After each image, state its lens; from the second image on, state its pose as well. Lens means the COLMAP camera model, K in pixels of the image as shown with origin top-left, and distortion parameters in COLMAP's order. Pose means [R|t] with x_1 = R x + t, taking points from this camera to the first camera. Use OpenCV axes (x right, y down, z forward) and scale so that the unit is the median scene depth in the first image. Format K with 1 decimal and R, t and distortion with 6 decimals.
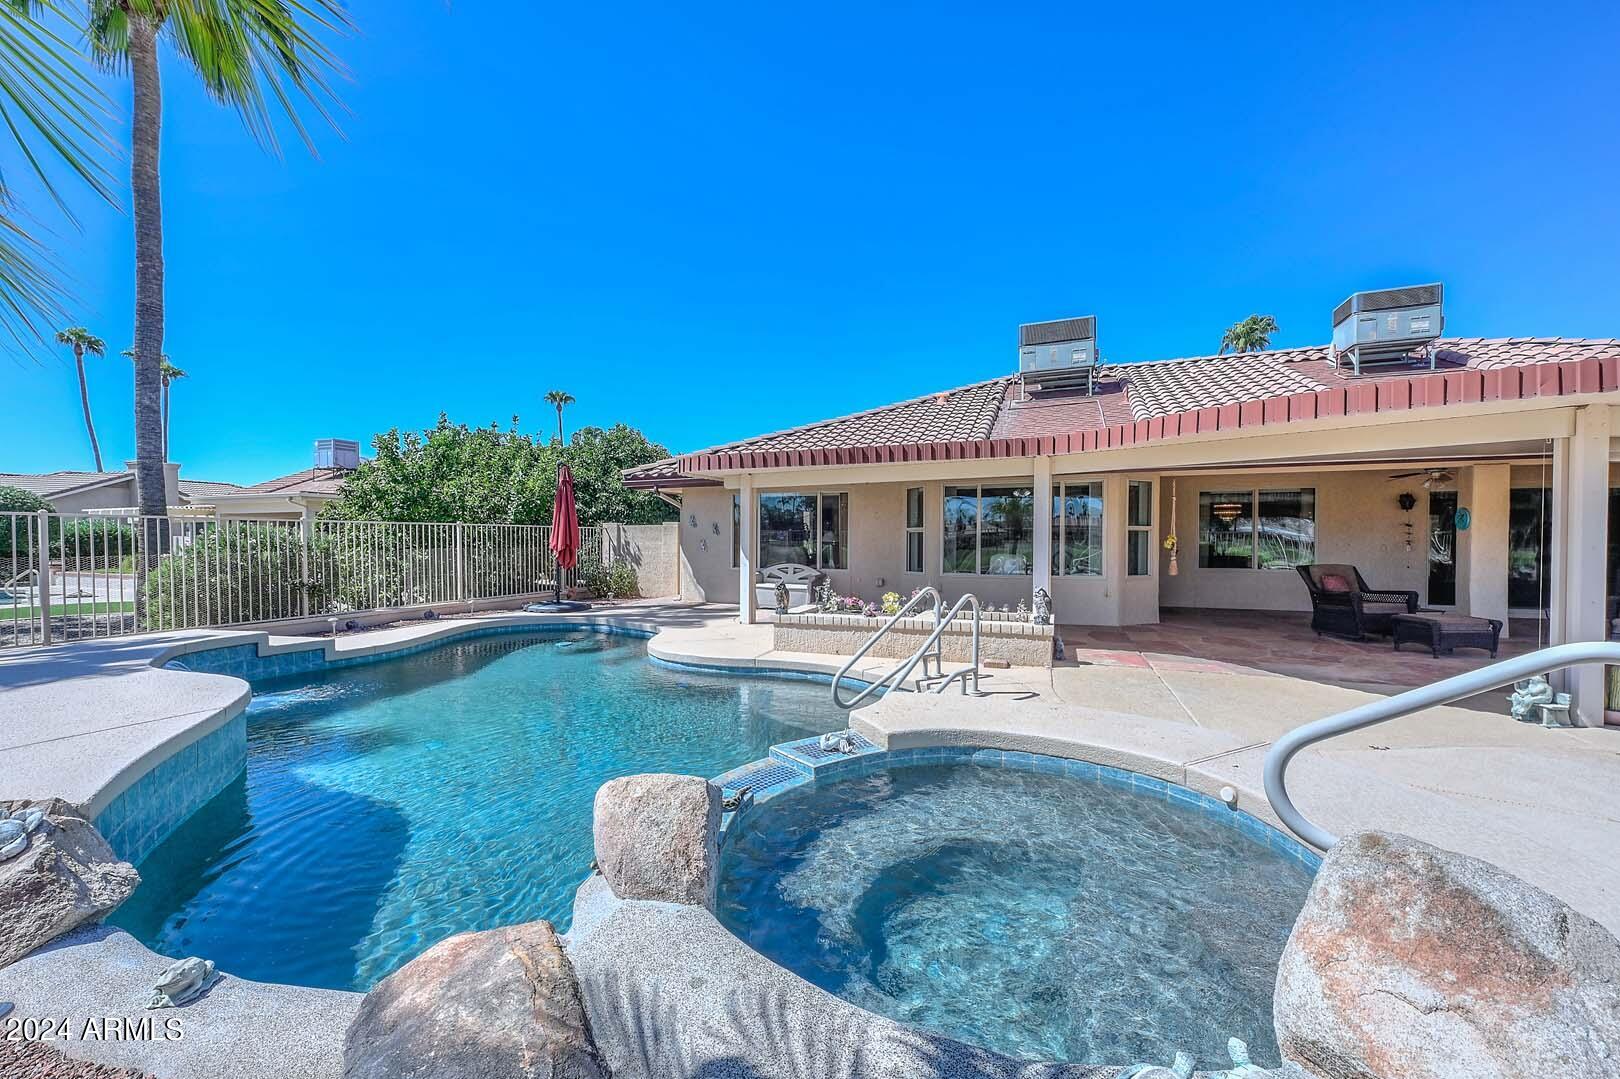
lens RADIAL K [[631.1, 0, 810.3], [0, 631.1, 543.6], [0, 0, 1]] dist [0.005600, -0.002586]
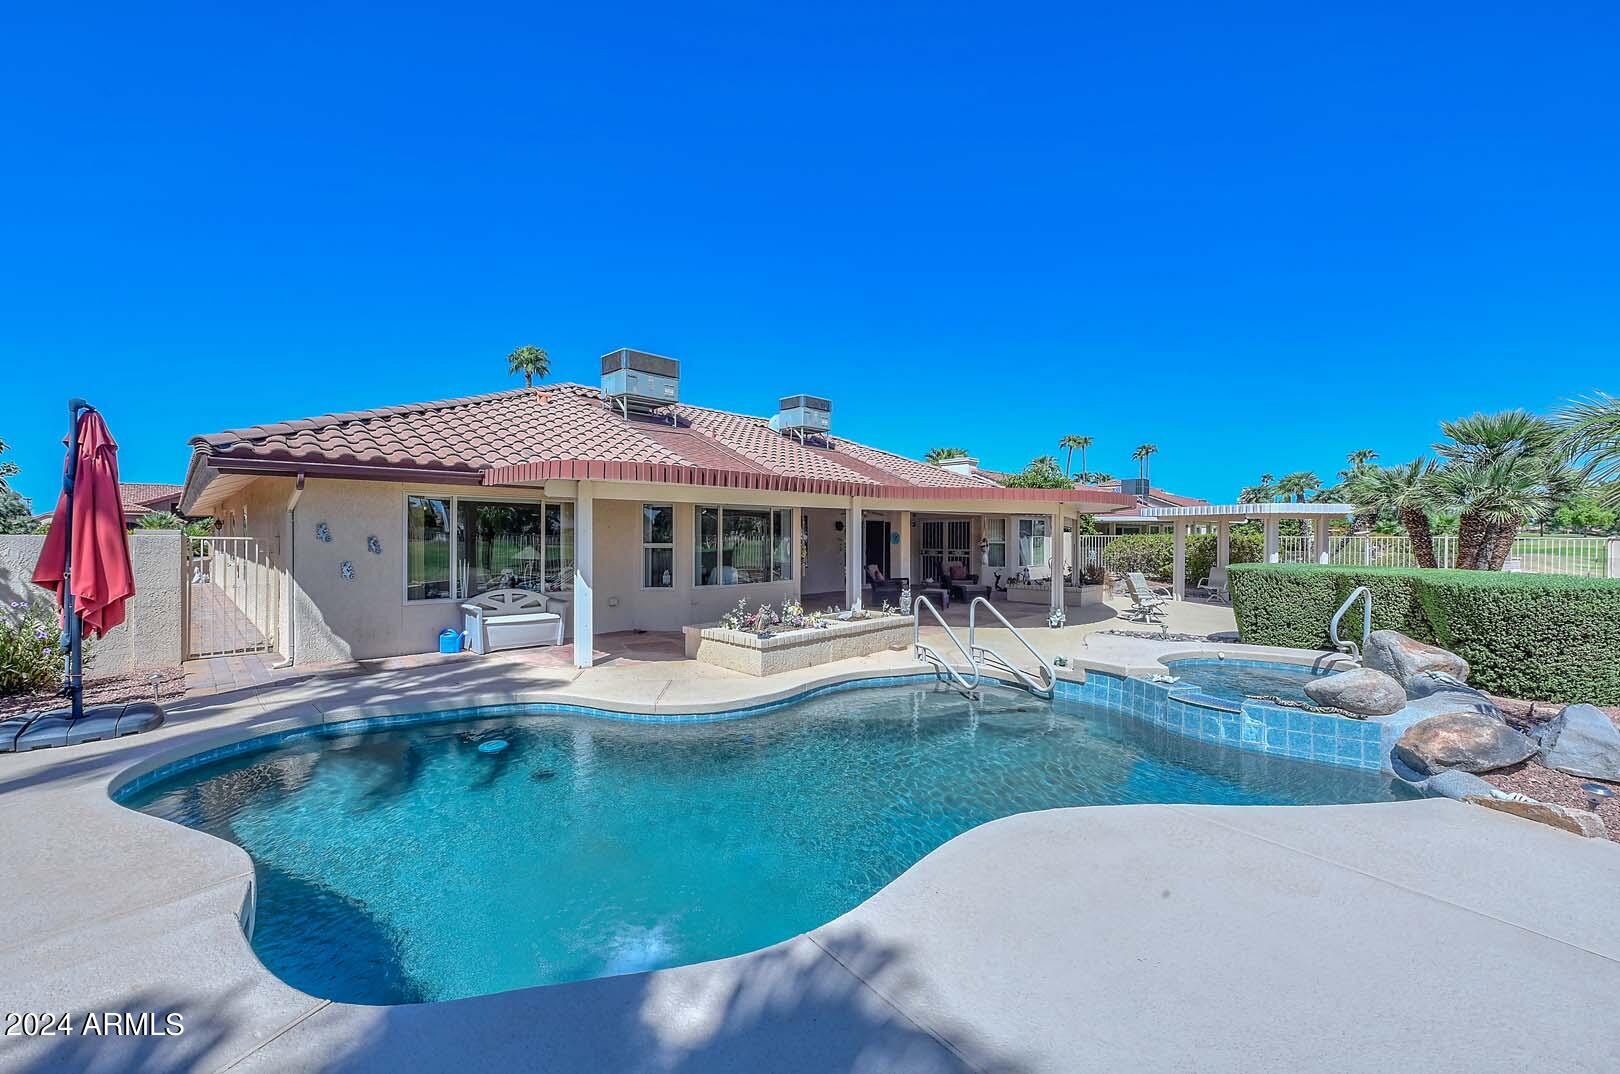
lens RADIAL K [[634.7, 0, 812.8], [0, 634.7, 534.5], [0, 0, 1]] dist [0.002515, -0.000380]
pose [[0.402606, 0.006202, 0.915352, -0.561656], [0.003401, 0.999960, -0.008271, -0.026741], [-0.915367, 0.006443, 0.402569, 0.317460]]
